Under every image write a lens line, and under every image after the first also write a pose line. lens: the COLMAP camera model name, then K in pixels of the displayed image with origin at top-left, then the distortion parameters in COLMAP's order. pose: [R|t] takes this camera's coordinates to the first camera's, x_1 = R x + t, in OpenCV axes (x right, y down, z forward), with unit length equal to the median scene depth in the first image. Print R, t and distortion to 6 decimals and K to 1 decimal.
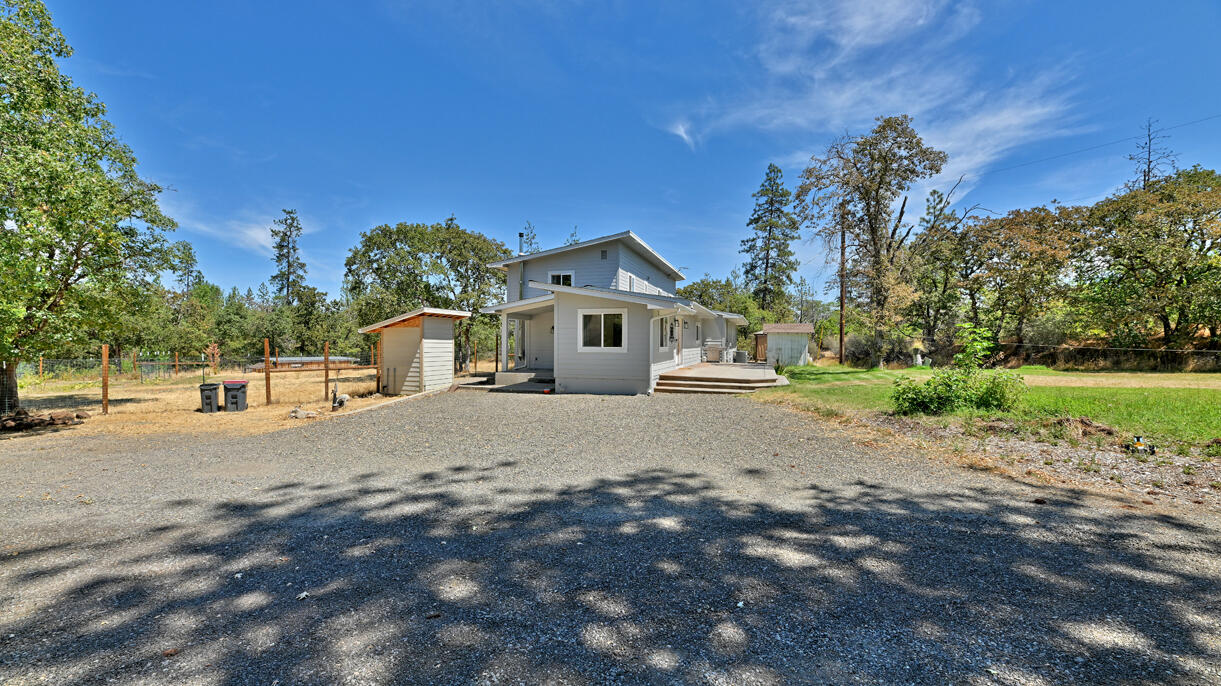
lens RADIAL K [[493.8, 0, 610.5], [0, 493.8, 343.0], [0, 0, 1]] dist [-0.001706, -0.000158]
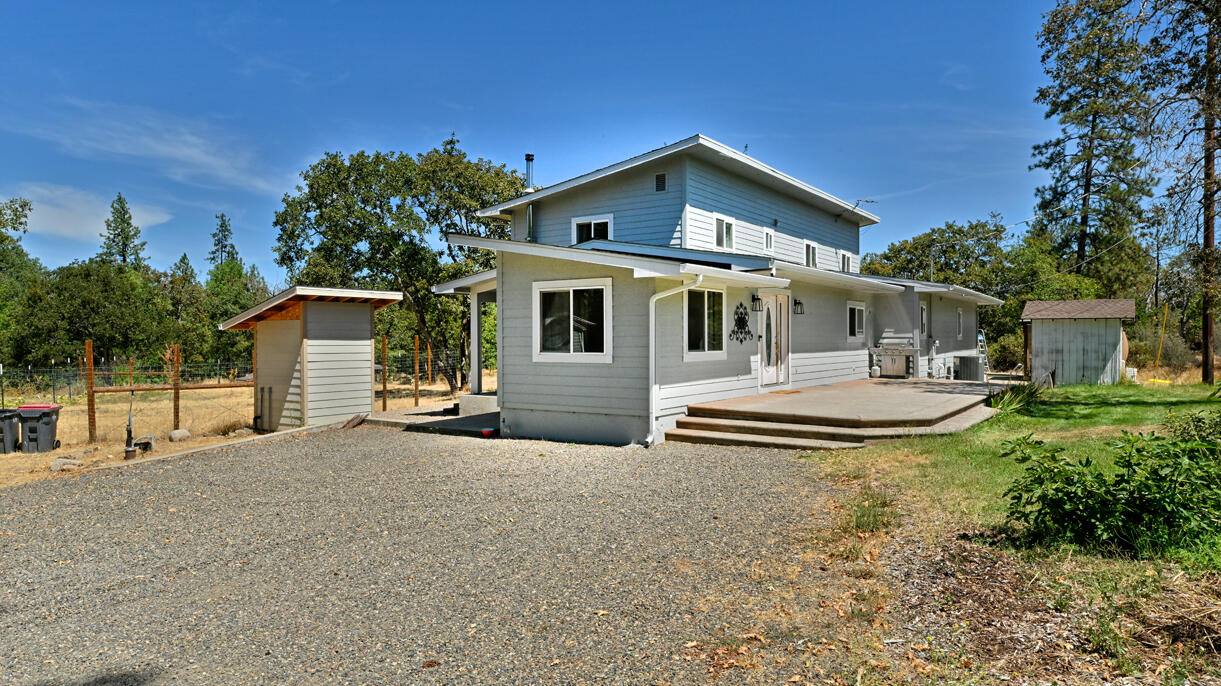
lens RADIAL K [[784.9, 0, 610.5], [0, 784.9, 343.0], [0, 0, 1]] dist [0.015514, 0.001429]
pose [[0.959480, -0.005787, -0.281716, 0.207983], [0.007135, 0.999967, 0.003759, -0.003754], [0.281685, -0.005617, 0.959490, 0.163282]]
